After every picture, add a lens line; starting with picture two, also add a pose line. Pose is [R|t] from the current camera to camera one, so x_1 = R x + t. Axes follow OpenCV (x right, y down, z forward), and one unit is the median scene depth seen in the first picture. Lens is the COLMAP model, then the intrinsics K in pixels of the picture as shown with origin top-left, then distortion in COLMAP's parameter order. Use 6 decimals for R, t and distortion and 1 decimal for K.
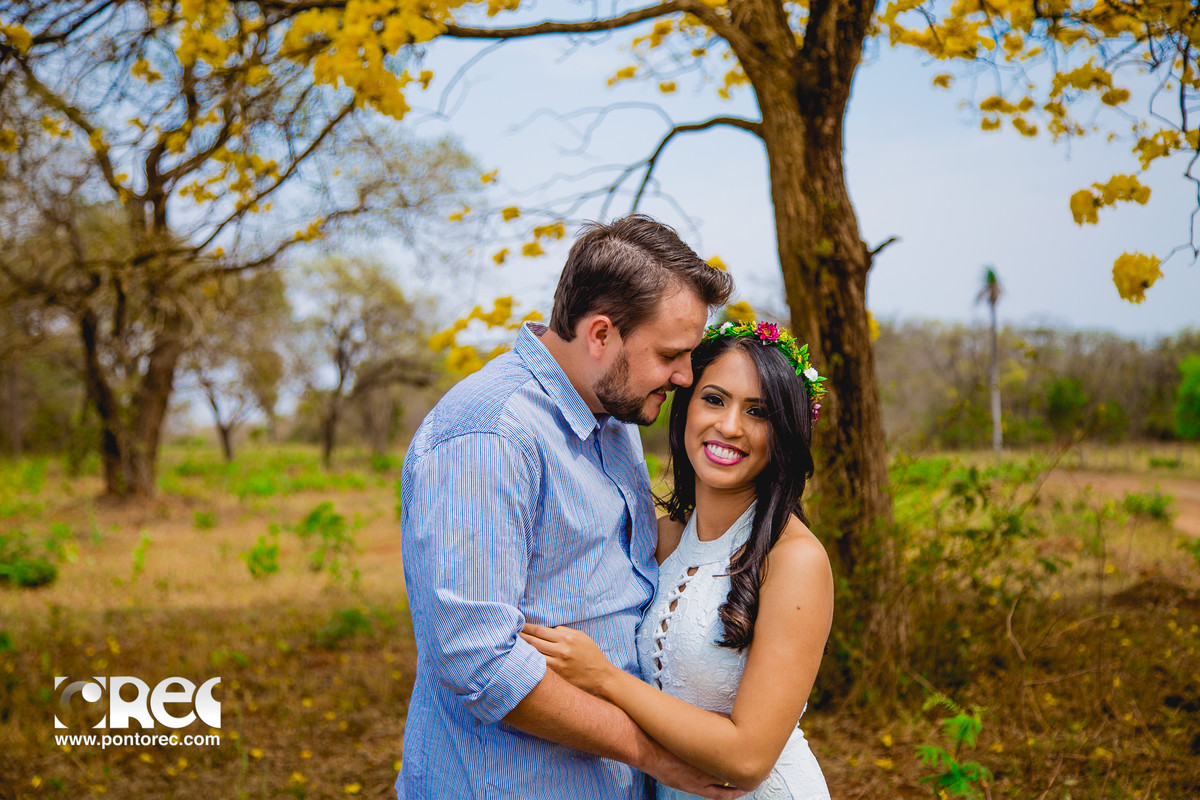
lens RADIAL K [[2156.4, 0, 597.2], [0, 2156.4, 401.7], [0, 0, 1]] dist [0.368169, 0.000000]
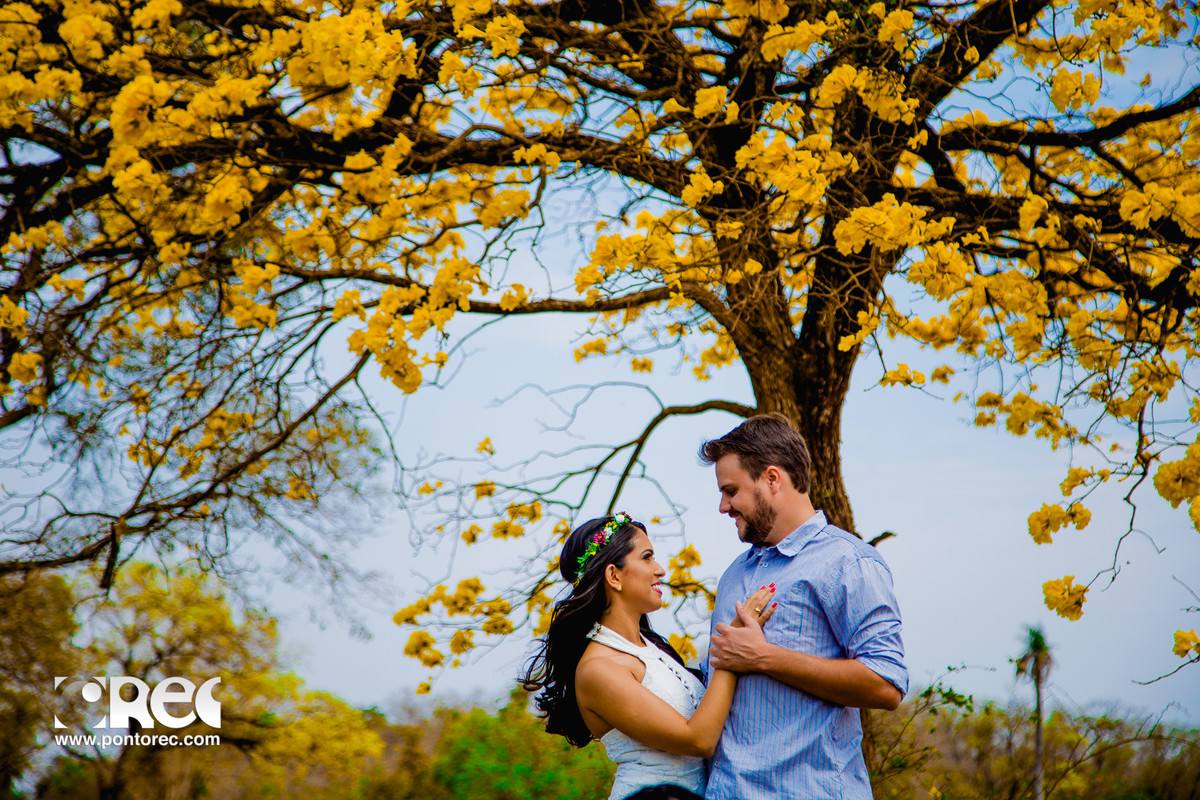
lens RADIAL K [[3445.7, 0, 564.7], [0, 3445.7, 391.7], [0, 0, 1]] dist [0.574118, 0.000000]
pose [[0.998215, 0.049571, 0.033296, -0.065269], [-0.044834, 0.990441, -0.130446, 0.073551], [-0.039444, 0.128721, 0.990896, -0.559811]]
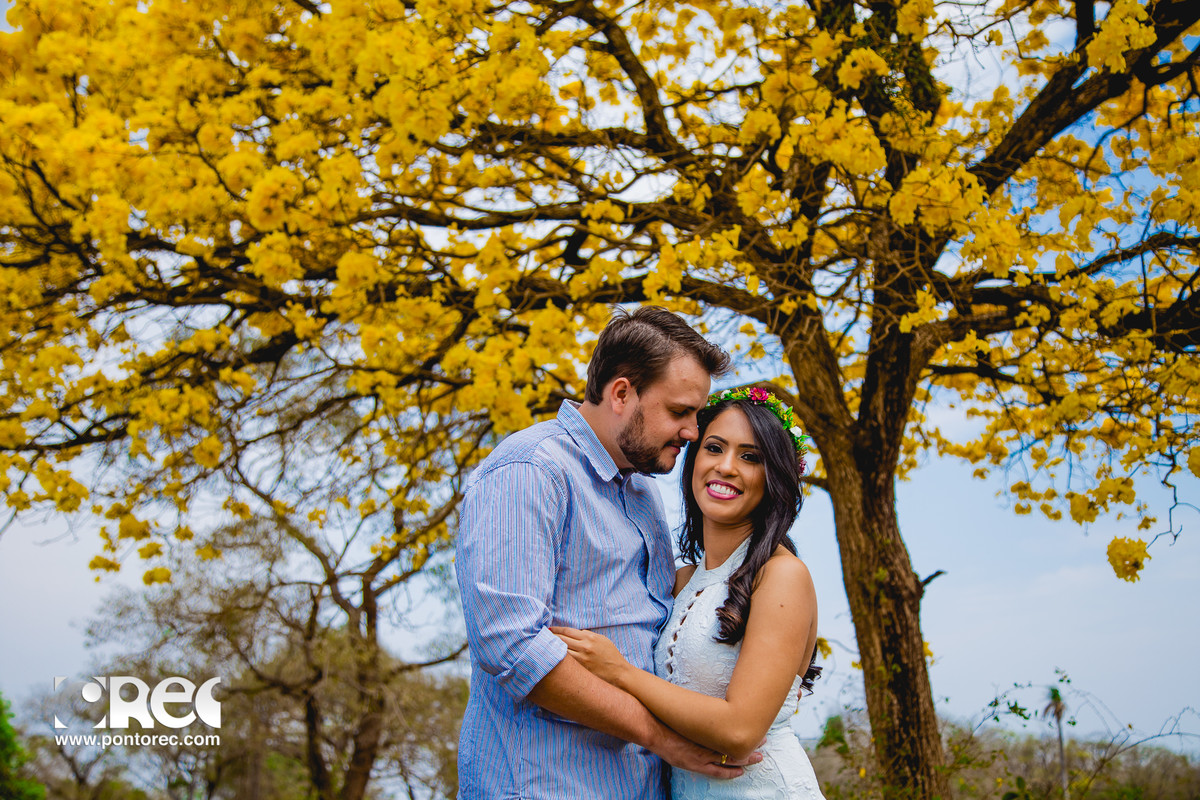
lens RADIAL K [[1717.9, 0, 613.6], [0, 1717.9, 402.4], [0, 0, 1]] dist [0.227864, 0.000000]
pose [[0.997631, -0.010493, -0.067993, 0.020951], [-0.006015, 0.971211, -0.238143, 0.067398], [0.068534, 0.237988, 0.968847, 0.018604]]
